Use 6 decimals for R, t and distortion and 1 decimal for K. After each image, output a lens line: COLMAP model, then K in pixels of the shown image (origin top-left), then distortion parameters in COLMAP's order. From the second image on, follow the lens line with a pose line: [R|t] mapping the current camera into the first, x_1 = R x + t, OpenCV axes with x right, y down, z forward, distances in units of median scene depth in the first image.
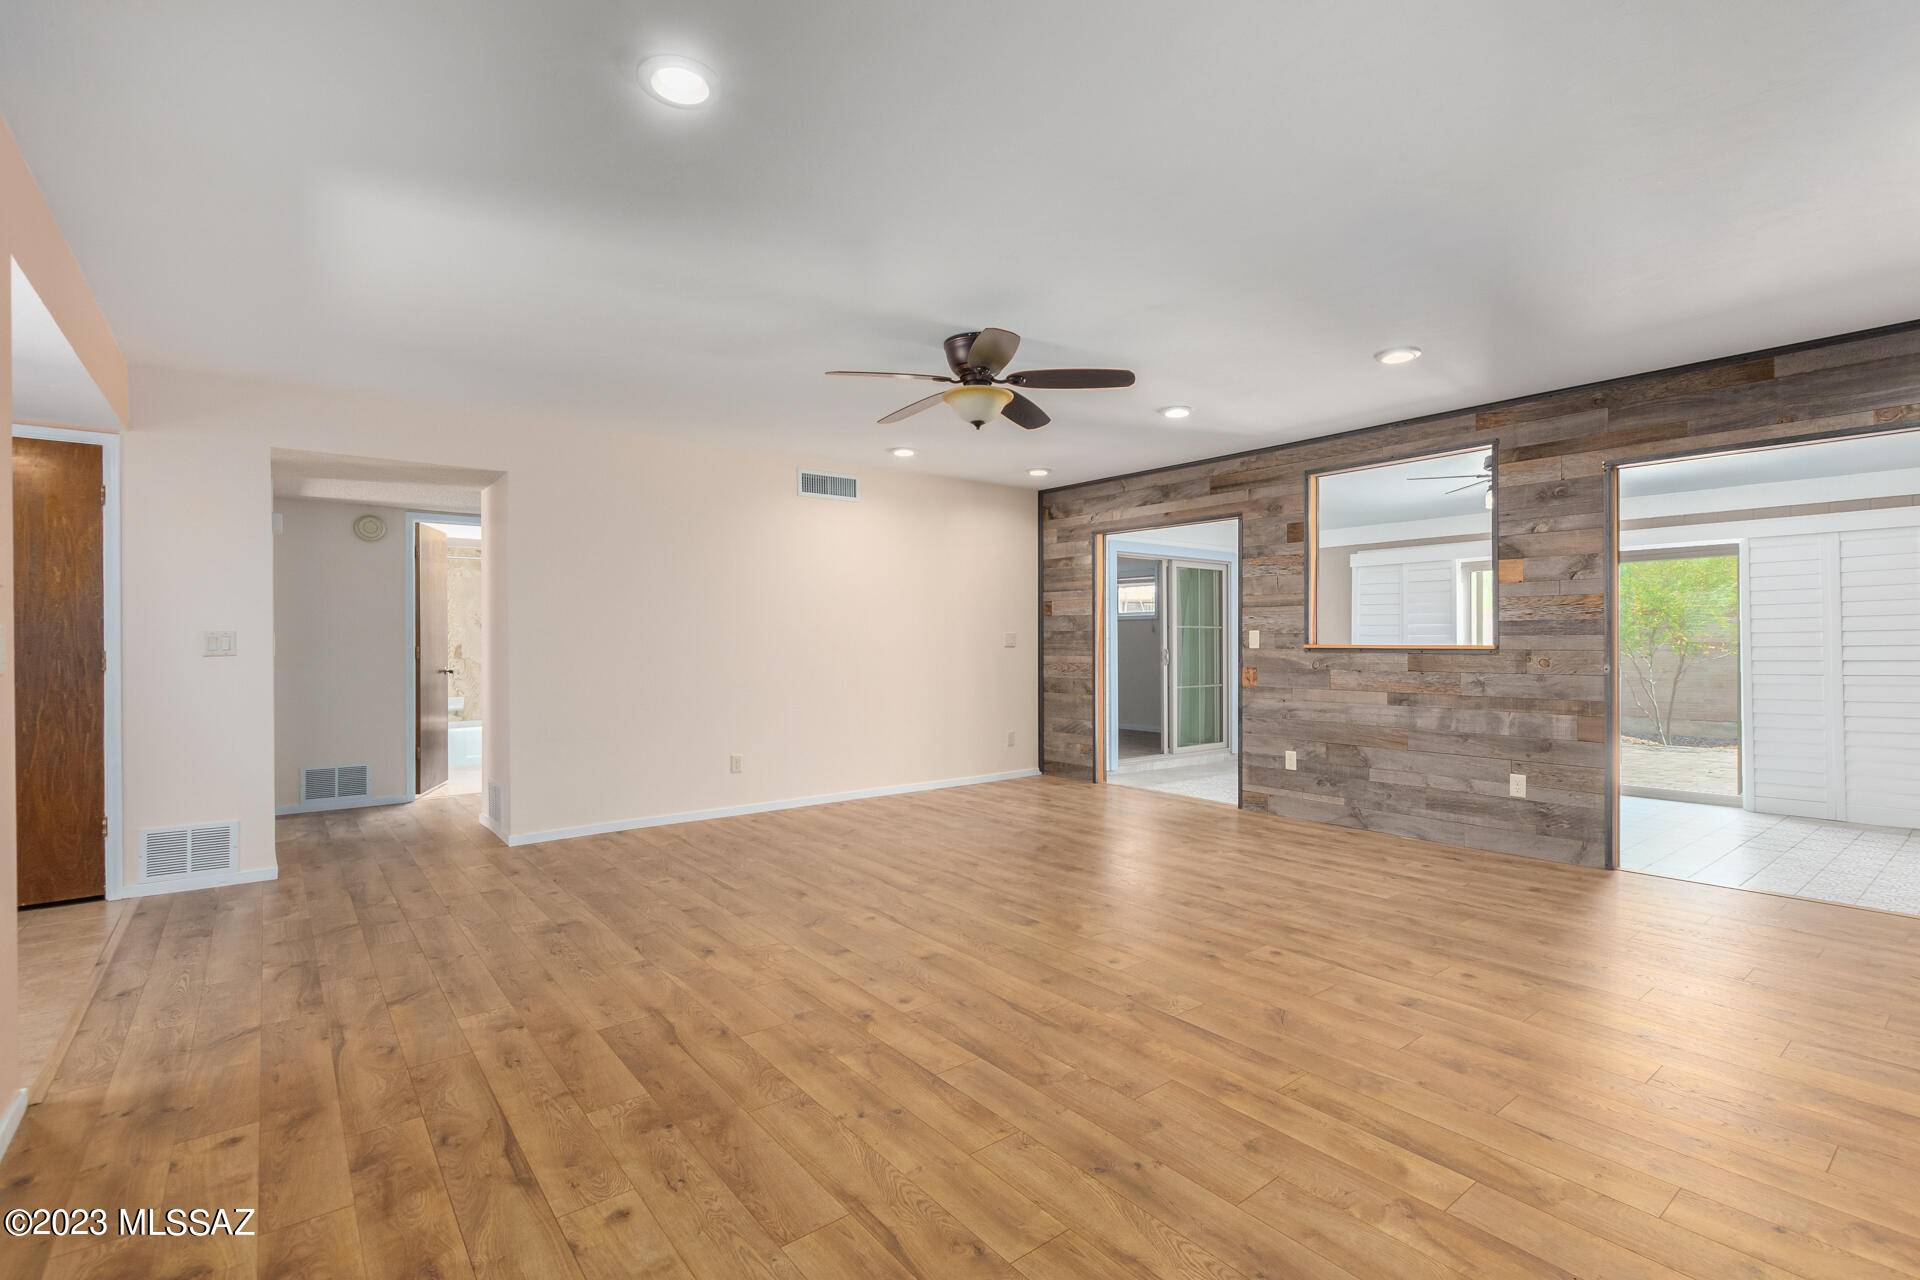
lens RADIAL K [[880.2, 0, 988.9], [0, 880.2, 646.5], [0, 0, 1]] dist [0.002406, -0.000786]
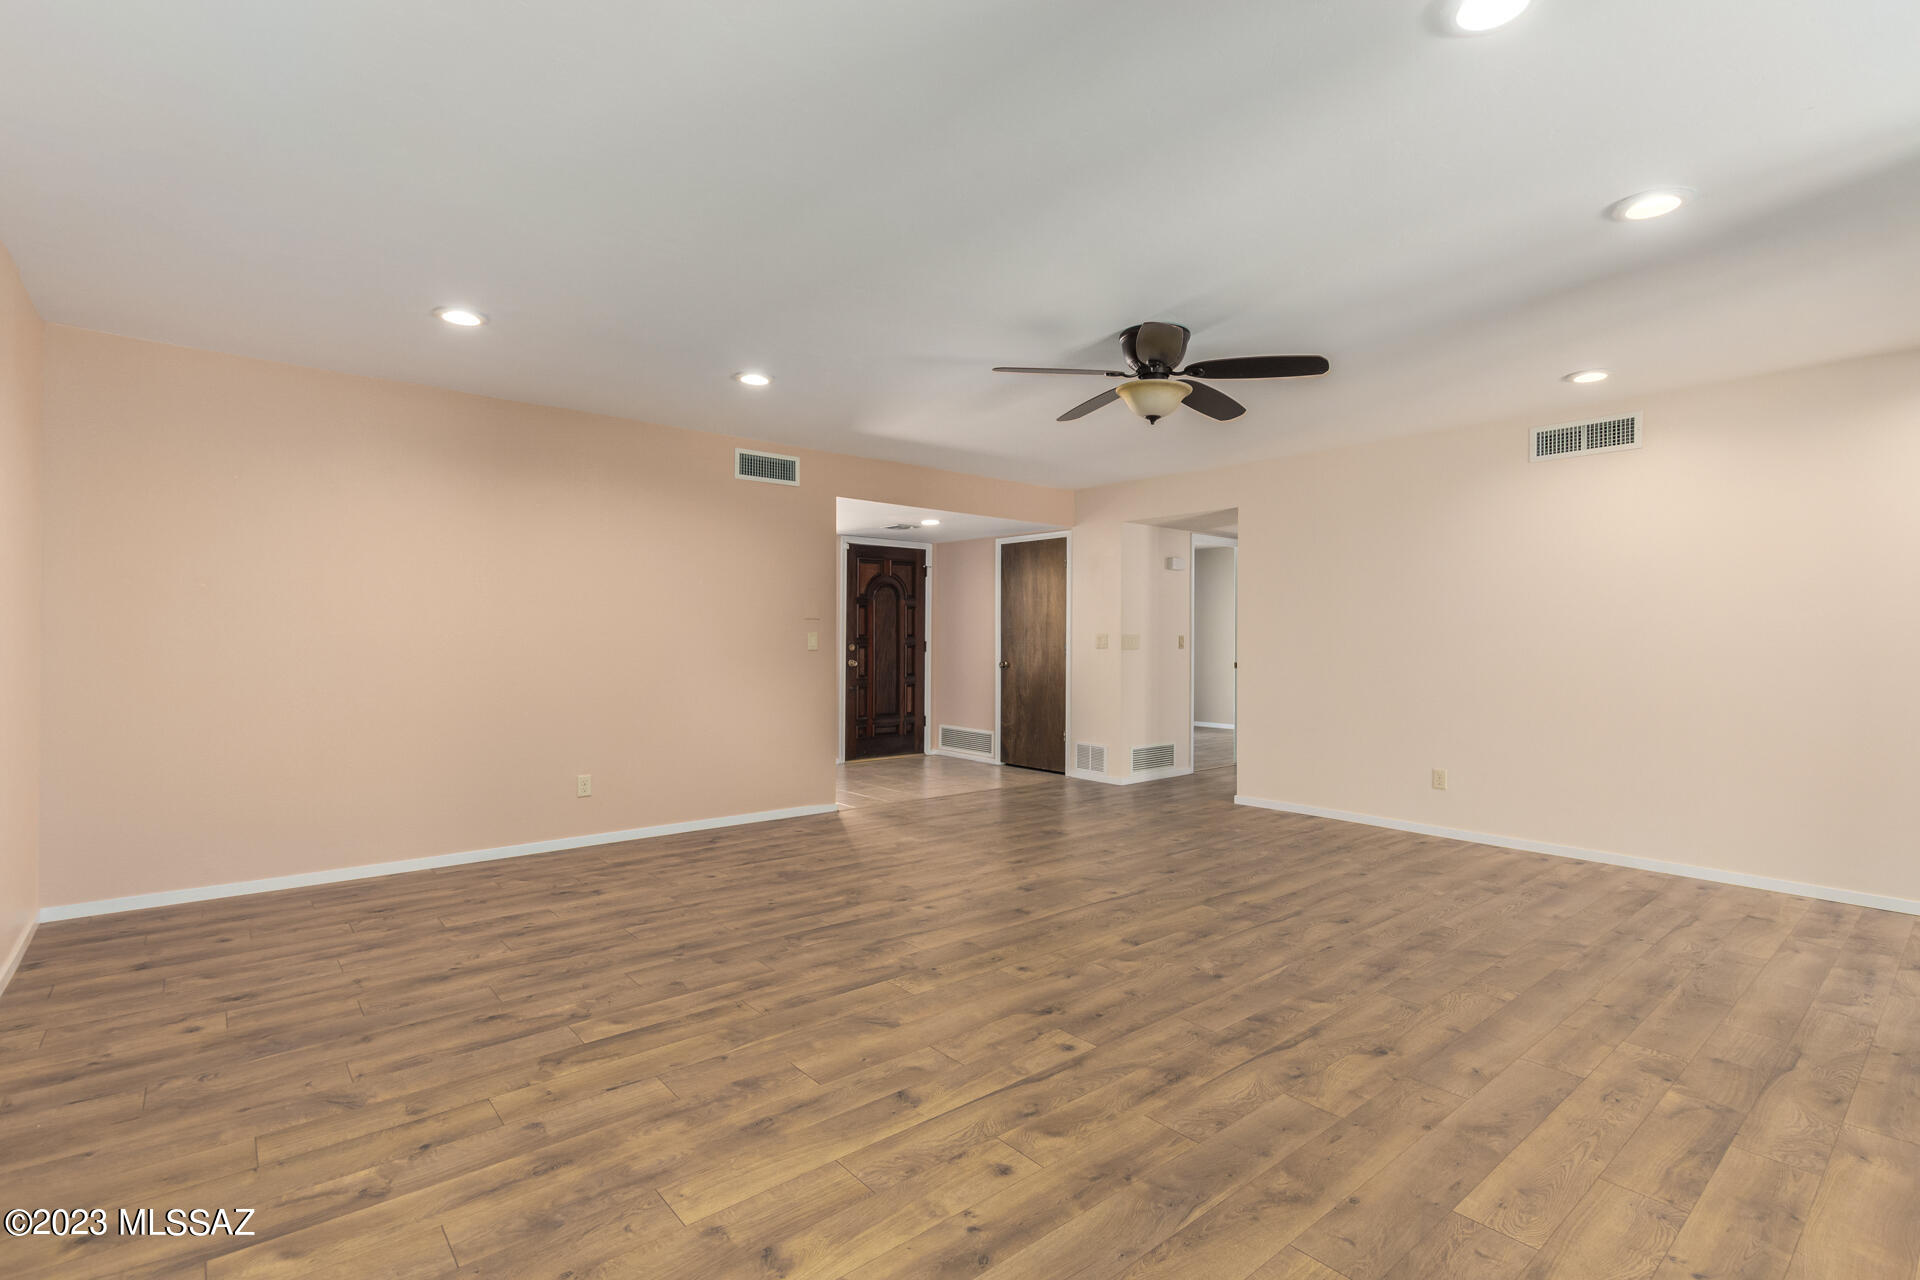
lens RADIAL K [[897.9, 0, 960.0], [0, 897.9, 640.0], [0, 0, 1]] dist [0.002222, 0.000267]
pose [[0.011347, 0.002086, -0.999933, 0.818326], [-0.013835, 0.999902, 0.001929, -0.004624], [0.999840, 0.013812, 0.011375, 0.660480]]
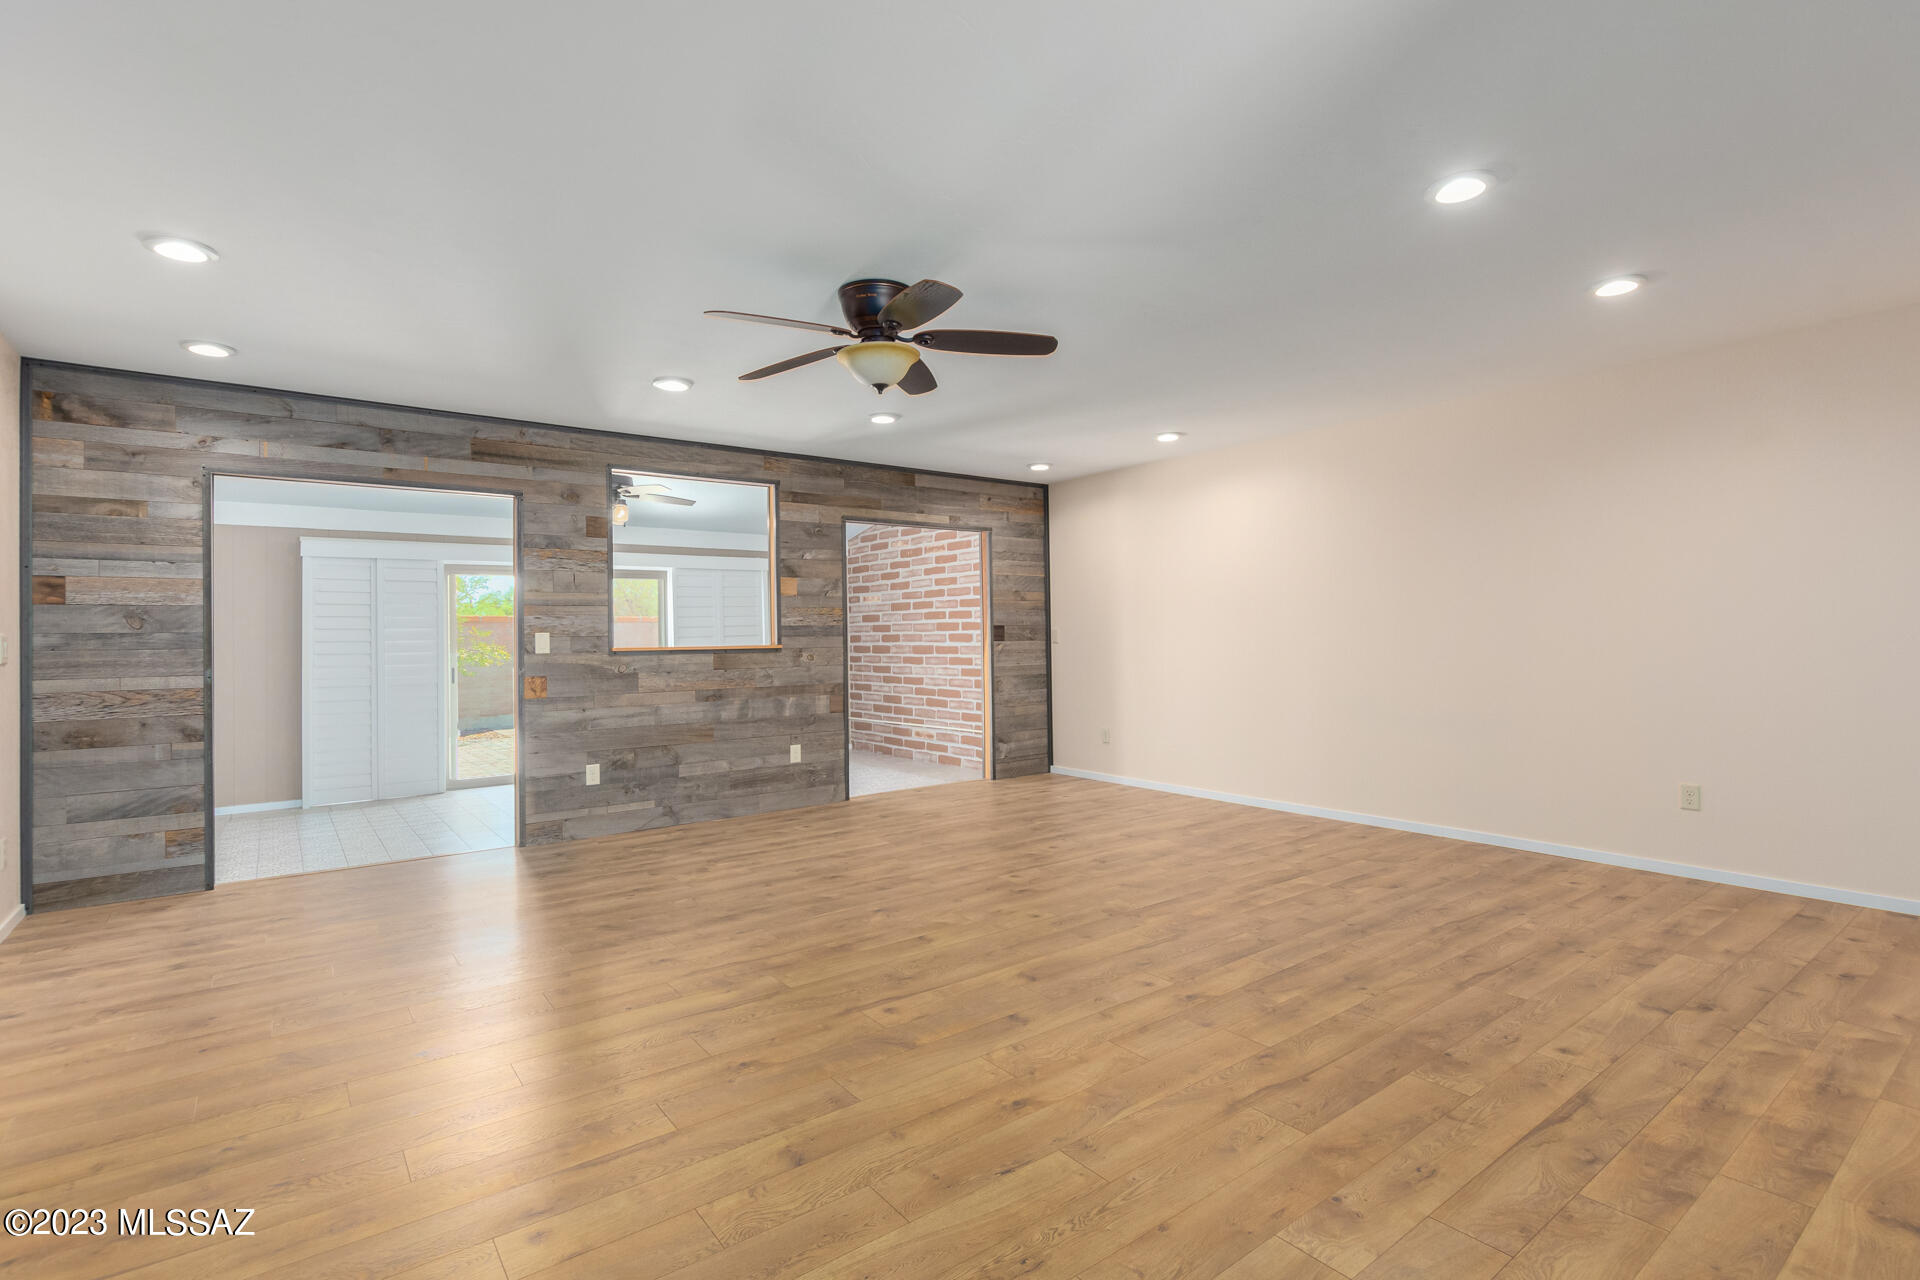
lens RADIAL K [[885.6, 0, 964.1], [0, 885.6, 642.6], [0, 0, 1]] dist [0.001262, -0.001231]
pose [[0.042671, -0.003922, 0.999081, -0.734612], [0.021327, 0.999768, 0.003014, -0.003451], [-0.998862, 0.021179, 0.042745, 0.748596]]
